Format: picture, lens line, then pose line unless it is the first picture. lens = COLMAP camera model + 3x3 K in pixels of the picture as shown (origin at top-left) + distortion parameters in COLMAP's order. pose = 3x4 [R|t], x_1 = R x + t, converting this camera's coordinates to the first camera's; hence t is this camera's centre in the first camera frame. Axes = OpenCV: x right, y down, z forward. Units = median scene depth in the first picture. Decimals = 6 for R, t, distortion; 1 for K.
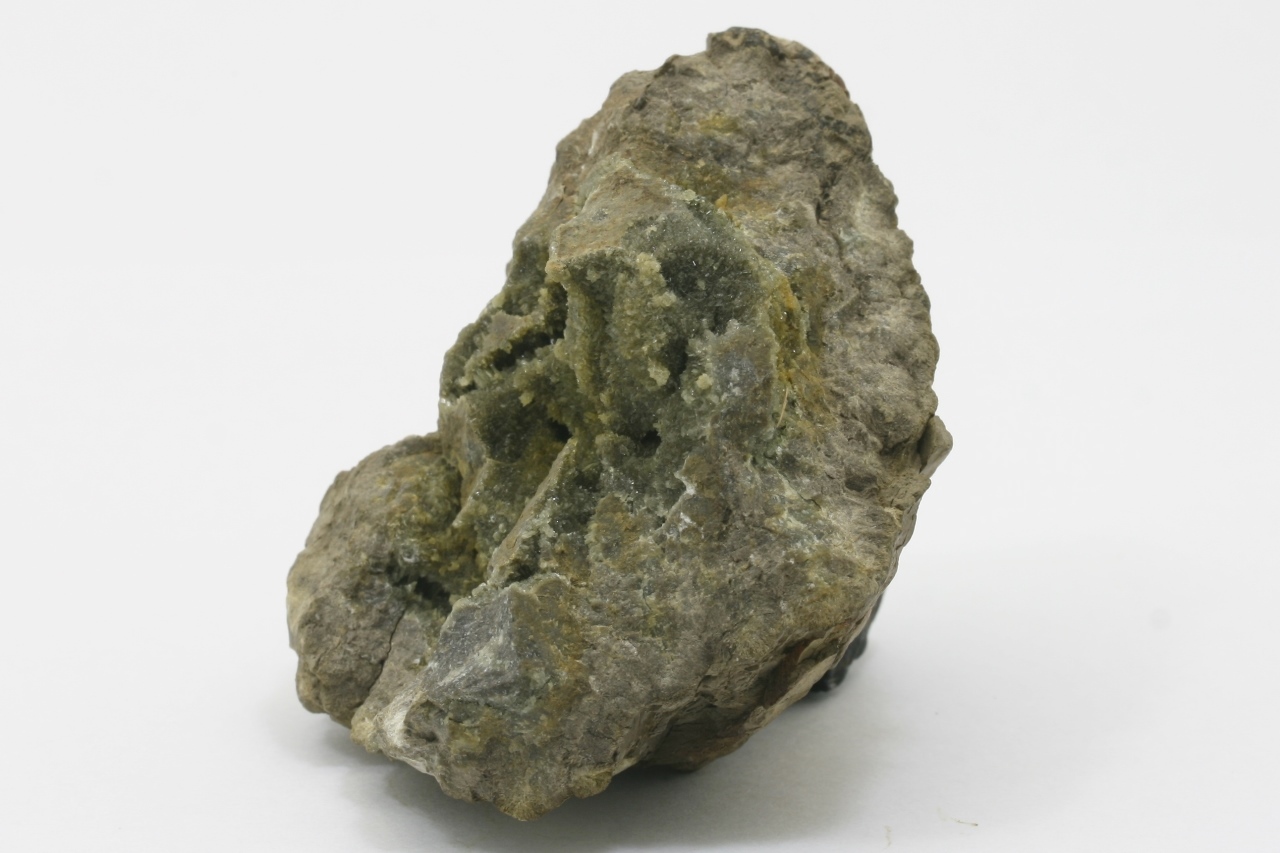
lens RADIAL K [[6161.2, 0, 640.0], [0, 6161.2, 426.5], [0, 0, 1]] dist [0.072756, 0.772787]
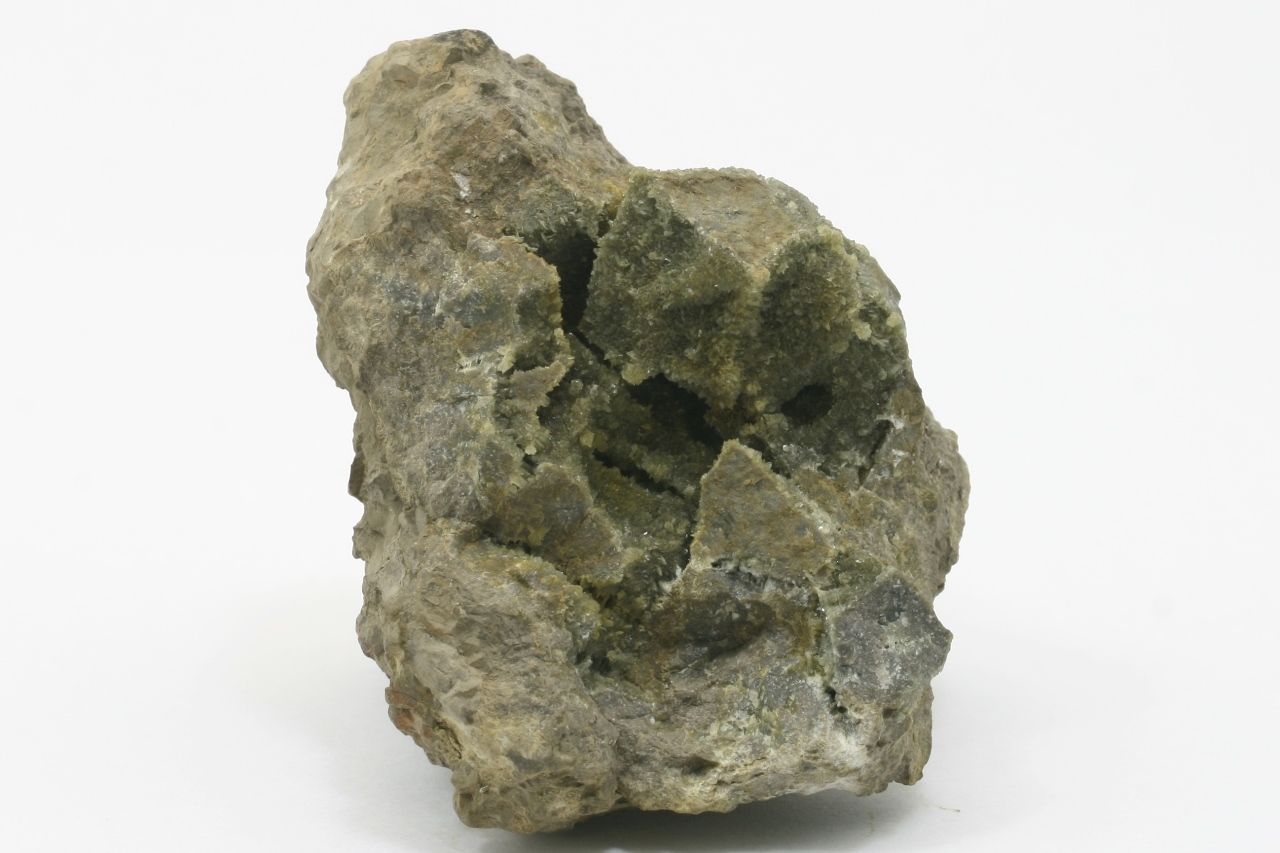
lens RADIAL K [[6161.2, 0, 640.0], [0, 6161.2, 426.5], [0, 0, 1]] dist [0.072756, 0.772787]
pose [[0.284386, -0.339036, 0.896760, -0.921882], [0.263138, 0.927063, 0.267044, -0.274130], [-0.921891, 0.160028, 0.352857, 0.665119]]
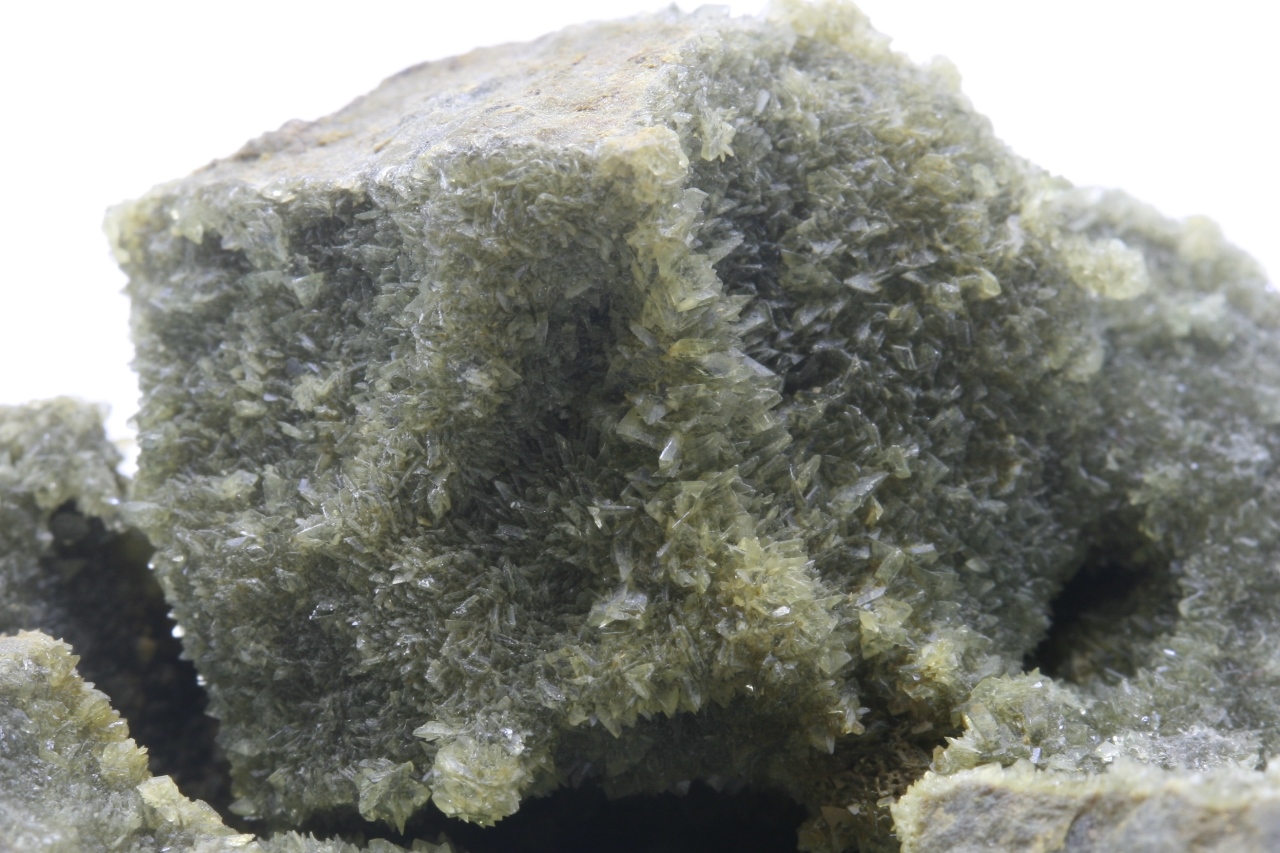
lens RADIAL K [[6161.2, 0, 640.0], [0, 6161.2, 426.5], [0, 0, 1]] dist [0.072756, 0.772787]
pose [[0.159341, 0.000550, 0.987223, -0.281033], [0.735211, 0.667304, -0.119037, 0.014735], [-0.658844, 0.744785, 0.105925, 0.975928]]
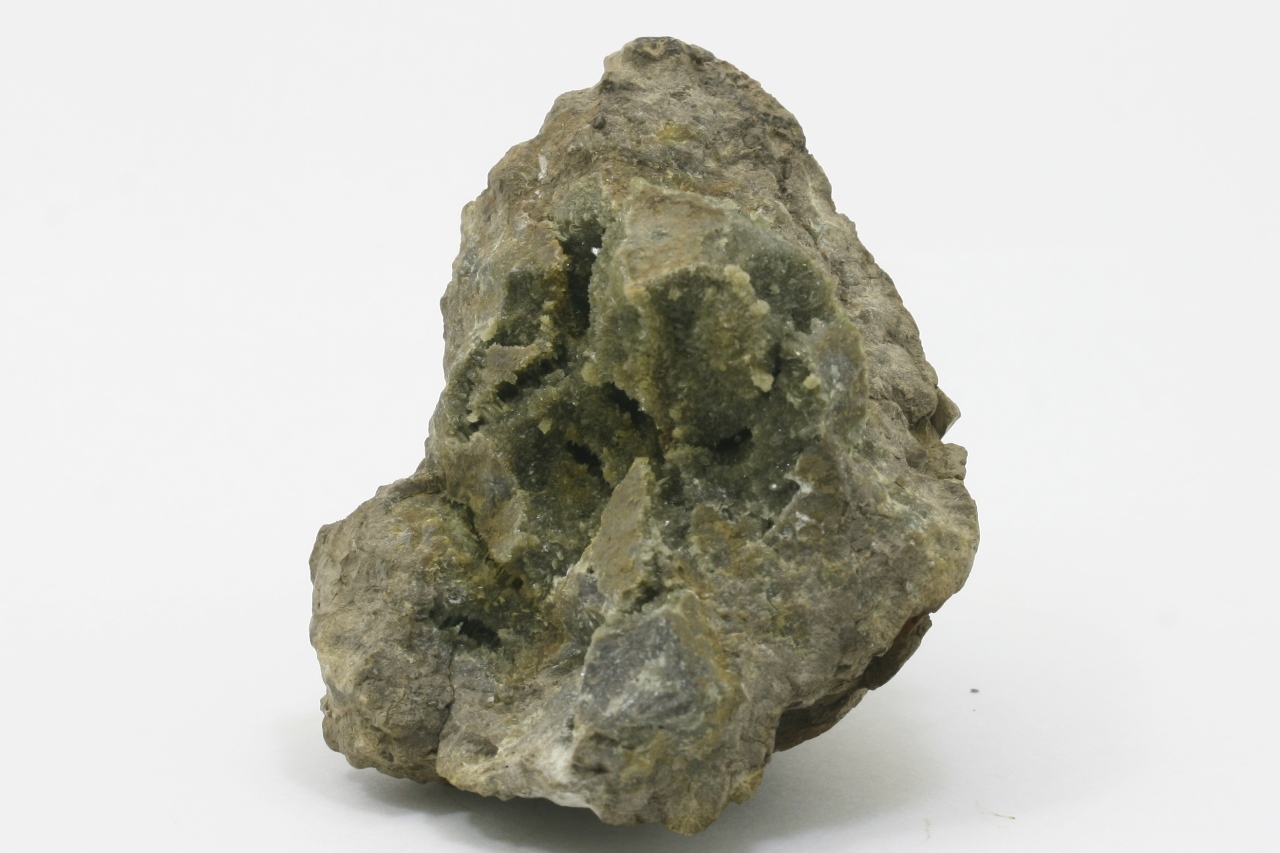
lens RADIAL K [[6161.2, 0, 640.0], [0, 6161.2, 426.5], [0, 0, 1]] dist [0.072756, 0.772787]
pose [[0.916387, -0.139329, 0.375262, -0.394566], [0.134271, 0.990148, 0.039736, -0.043748], [-0.377101, 0.013973, 0.926067, 0.061027]]
